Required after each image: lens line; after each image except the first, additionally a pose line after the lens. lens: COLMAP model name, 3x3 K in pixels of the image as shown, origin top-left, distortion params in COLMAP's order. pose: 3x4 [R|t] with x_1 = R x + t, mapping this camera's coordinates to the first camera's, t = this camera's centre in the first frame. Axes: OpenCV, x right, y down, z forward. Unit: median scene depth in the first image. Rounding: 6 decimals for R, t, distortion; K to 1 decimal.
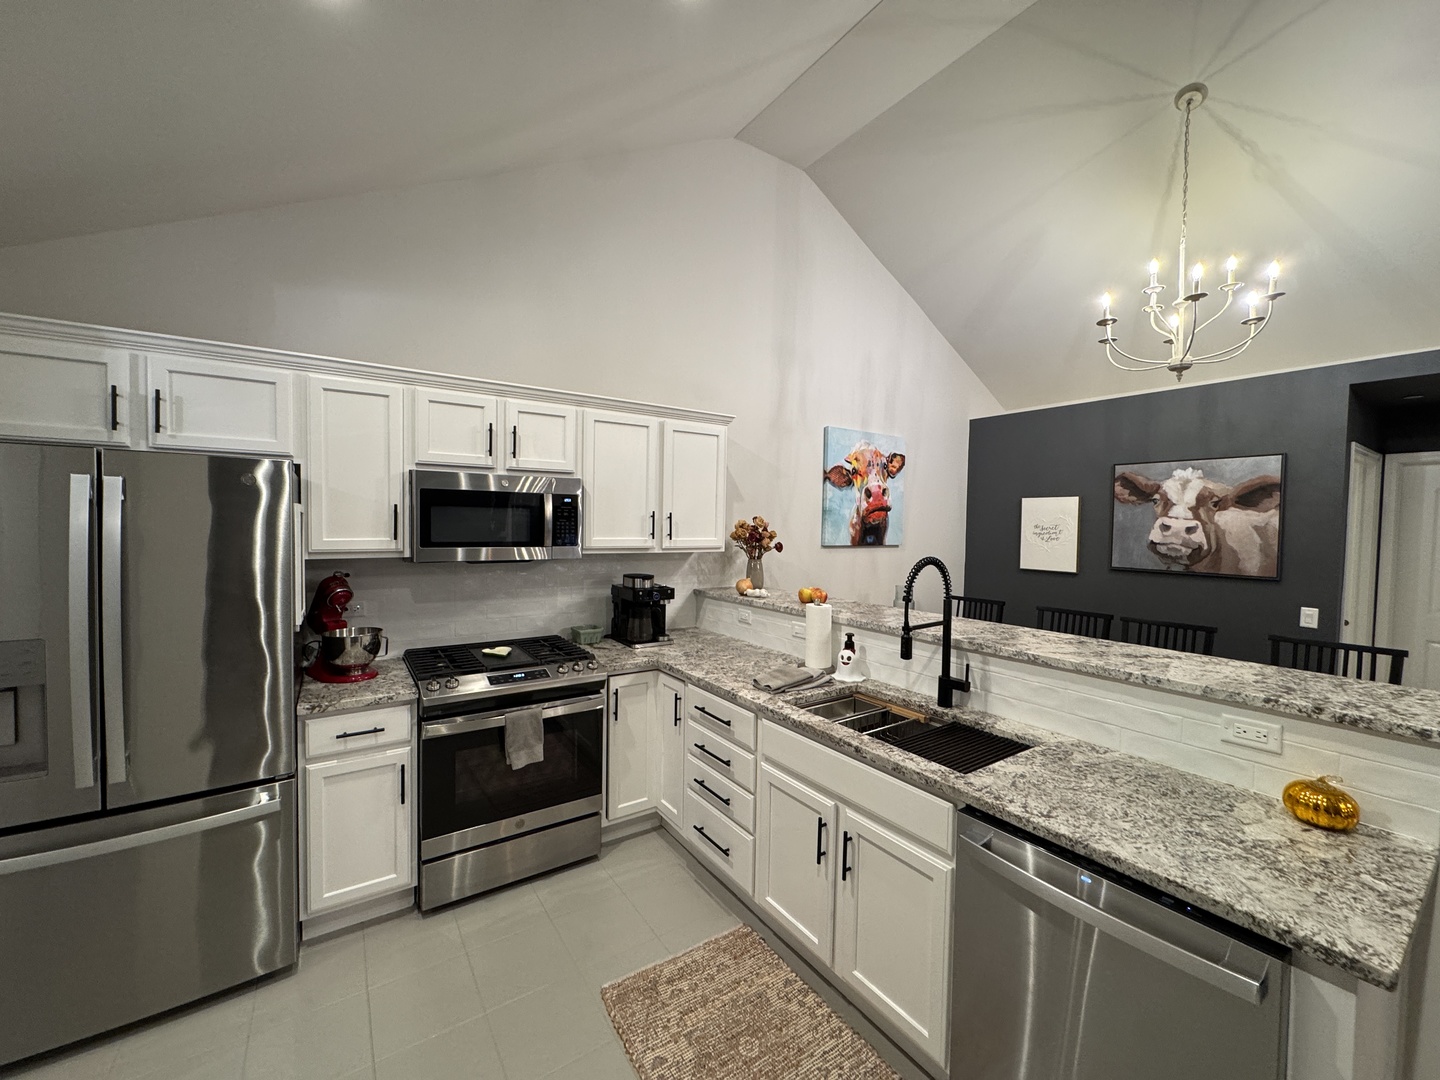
lens RADIAL K [[571.4, 0, 721.1], [0, 571.4, 541.4], [0, 0, 1]] dist [-0.001401, 0.000119]
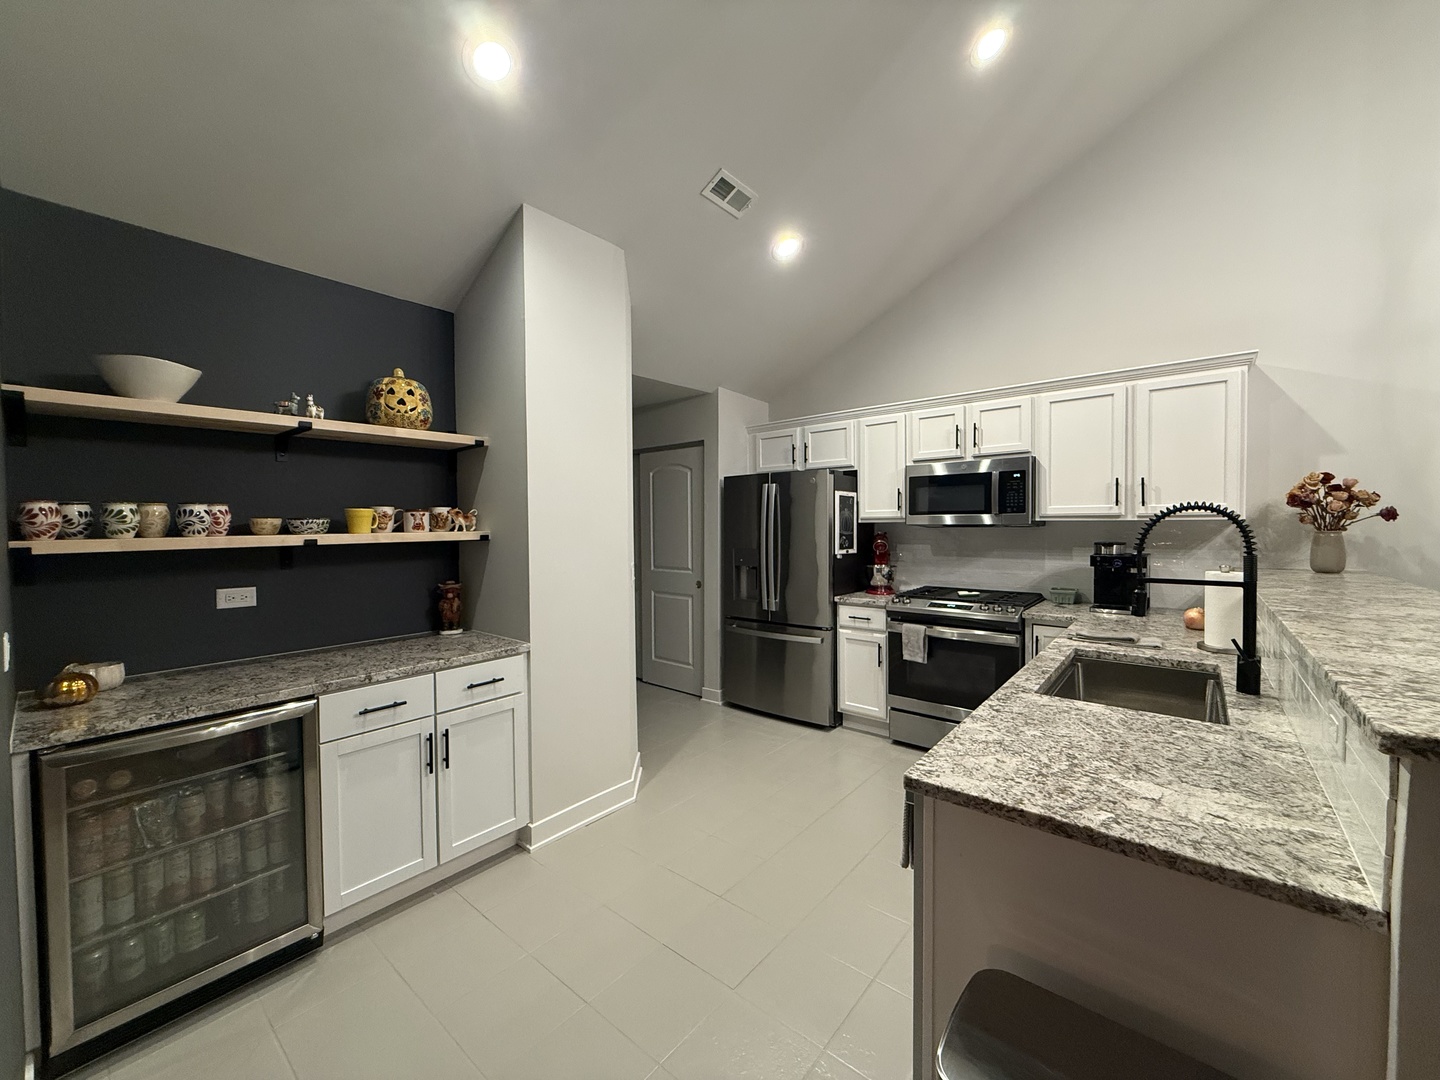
lens RADIAL K [[573.2, 0, 714.2], [0, 573.2, 537.3], [0, 0, 1]] dist [0.001248, -0.000772]
pose [[0.265695, 0.007551, -0.964028, 0.761524], [-0.017254, 0.999846, 0.003076, 0.068575], [0.963903, 0.015816, 0.265784, 0.068655]]
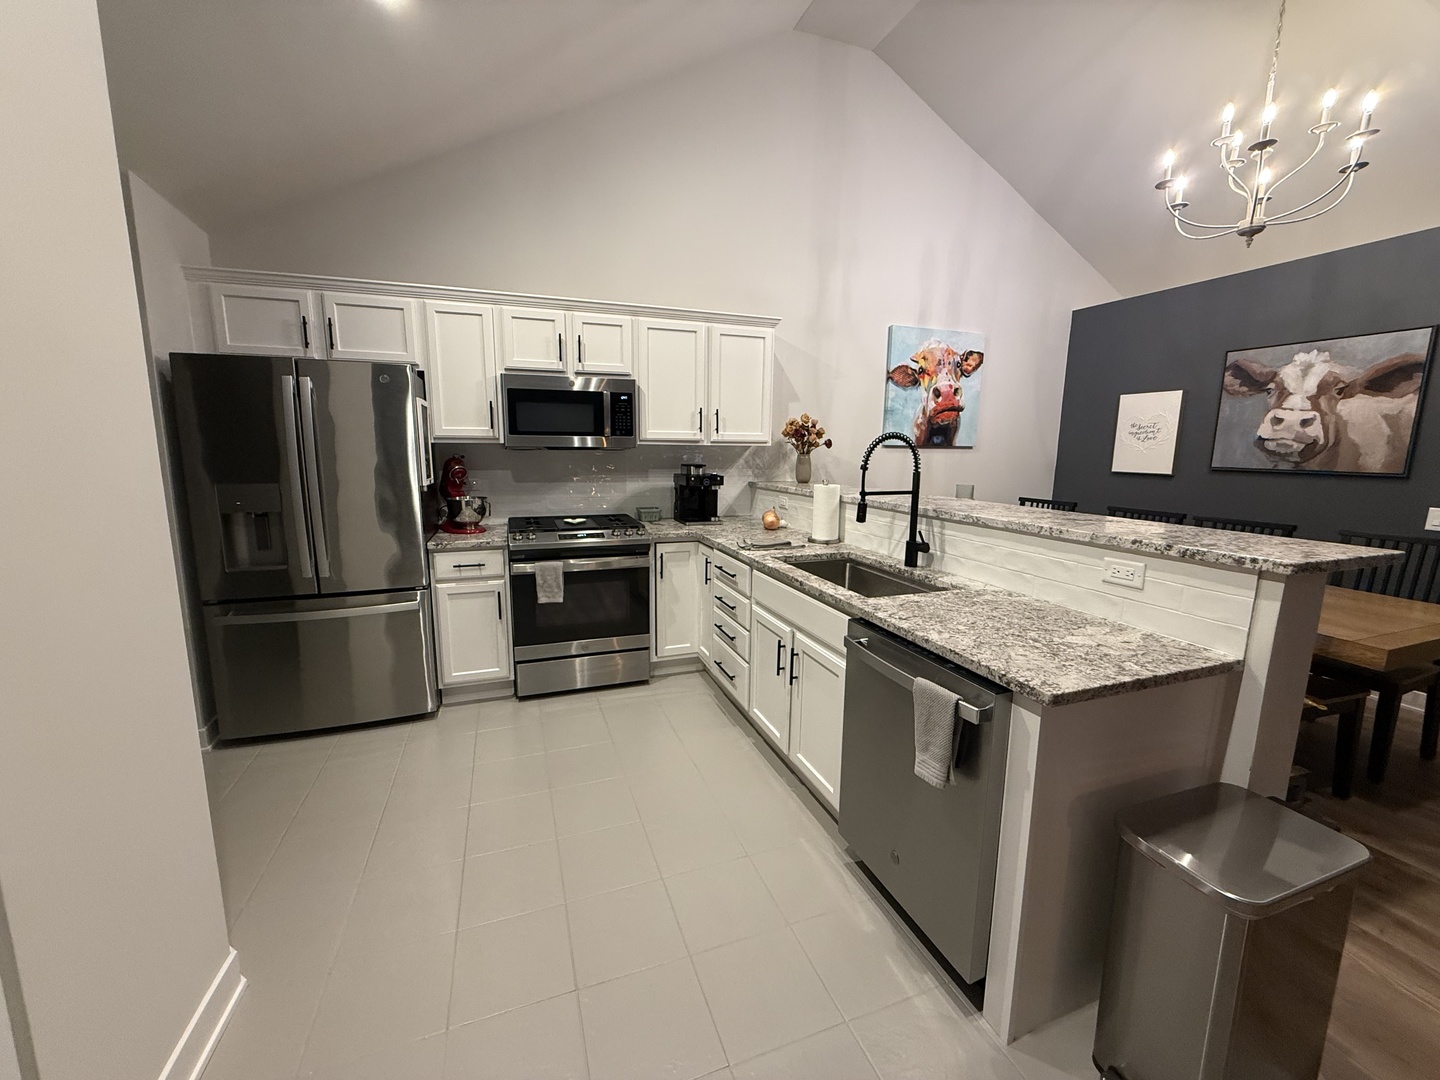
lens RADIAL K [[573.2, 0, 717.9], [0, 573.2, 538.4], [0, 0, 1]] dist [0.001248, -0.000772]
pose [[0.968866, 0.034106, -0.245224, 0.238034], [-0.002893, 0.991958, 0.126535, 0.071092], [0.247567, -0.121886, 0.961173, -0.151630]]
